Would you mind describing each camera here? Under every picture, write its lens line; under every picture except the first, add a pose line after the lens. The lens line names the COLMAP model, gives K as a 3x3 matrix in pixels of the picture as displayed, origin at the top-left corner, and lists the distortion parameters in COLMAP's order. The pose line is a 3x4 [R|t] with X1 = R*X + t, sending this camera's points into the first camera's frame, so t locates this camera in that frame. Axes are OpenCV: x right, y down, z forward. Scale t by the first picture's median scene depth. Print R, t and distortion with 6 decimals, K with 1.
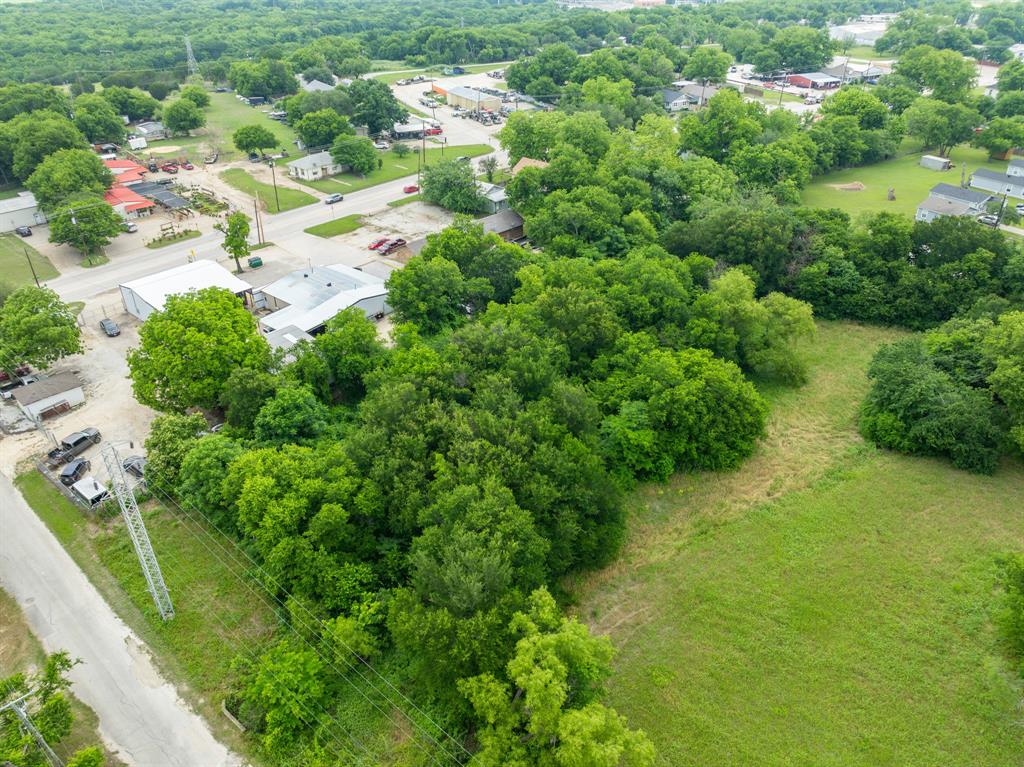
lens RADIAL K [[718.2, 0, 513.5], [0, 718.2, 380.4], [0, 0, 1]] dist [-0.035435, 0.022005]
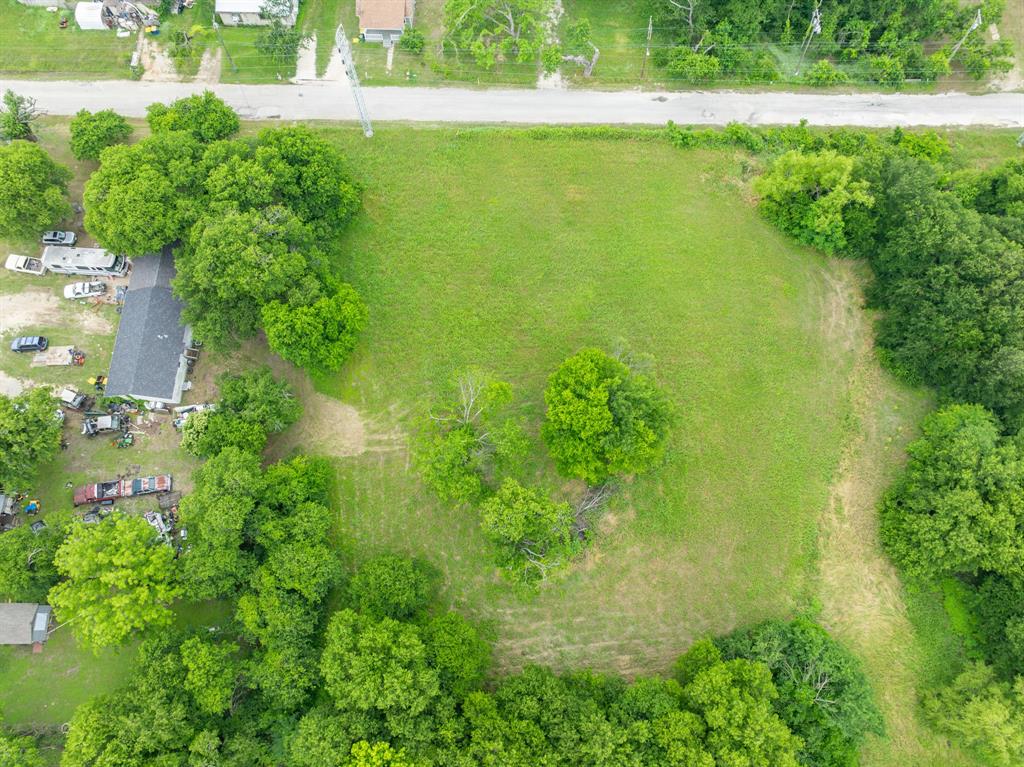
lens RADIAL K [[718.2, 0, 513.5], [0, 718.2, 380.4], [0, 0, 1]] dist [-0.035435, 0.022005]
pose [[-0.758709, 0.622025, -0.193507, 0.613945], [-0.335576, -0.118595, 0.934518, -0.504468], [0.558345, 0.773964, 0.298716, 0.172478]]
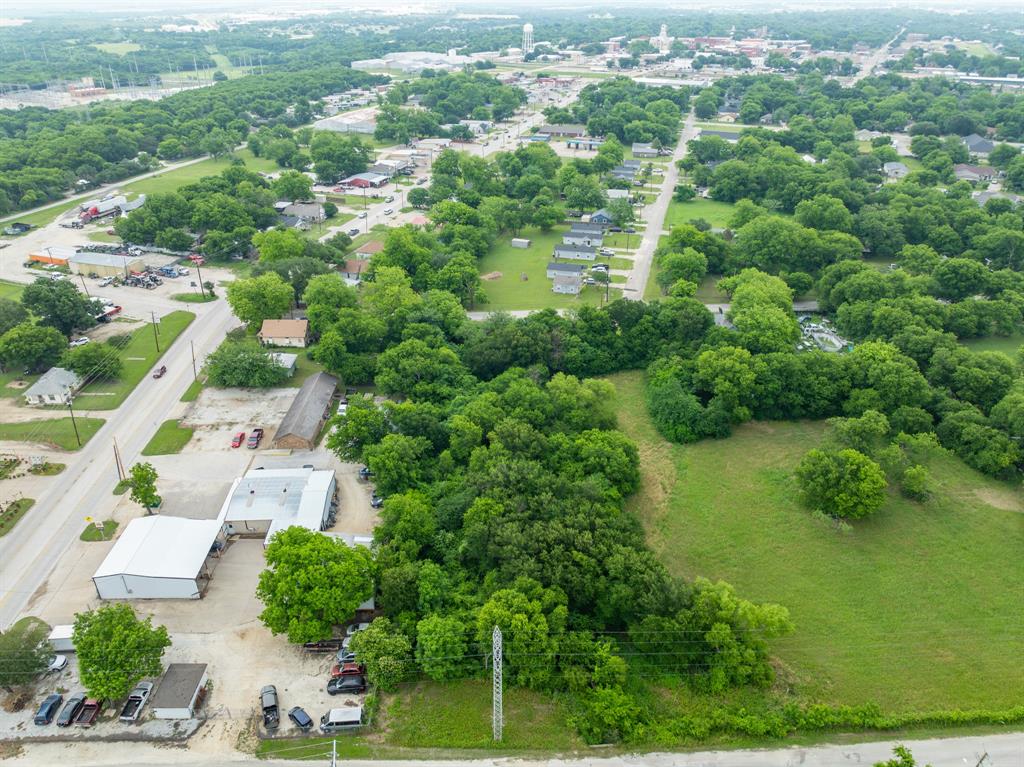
lens RADIAL K [[718.2, 0, 513.5], [0, 718.2, 380.4], [0, 0, 1]] dist [-0.035435, 0.022005]
pose [[0.729296, -0.321113, 0.604163, -0.653651], [0.353154, 0.932974, 0.069578, -0.258605], [-0.586011, 0.162620, 0.793817, -0.171788]]
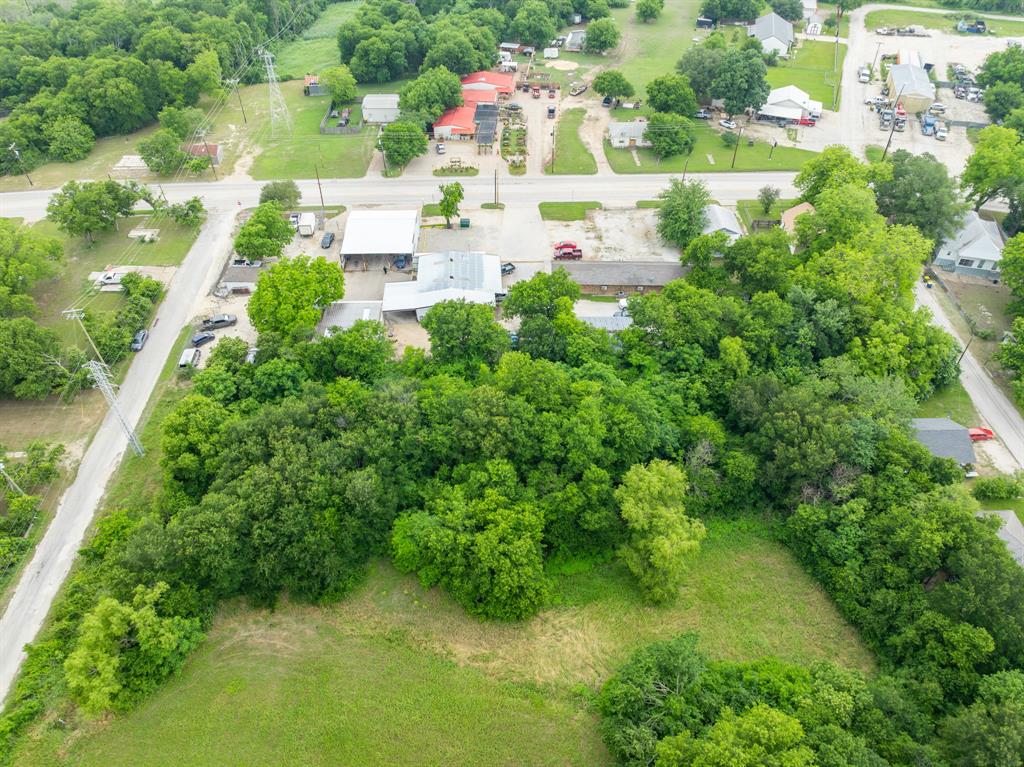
lens RADIAL K [[718.2, 0, 513.5], [0, 718.2, 380.4], [0, 0, 1]] dist [-0.035435, 0.022005]
pose [[0.674260, 0.505035, -0.538807, 0.564419], [-0.384191, 0.862981, 0.328117, -0.432613], [0.630691, -0.014232, 0.775904, 0.139162]]
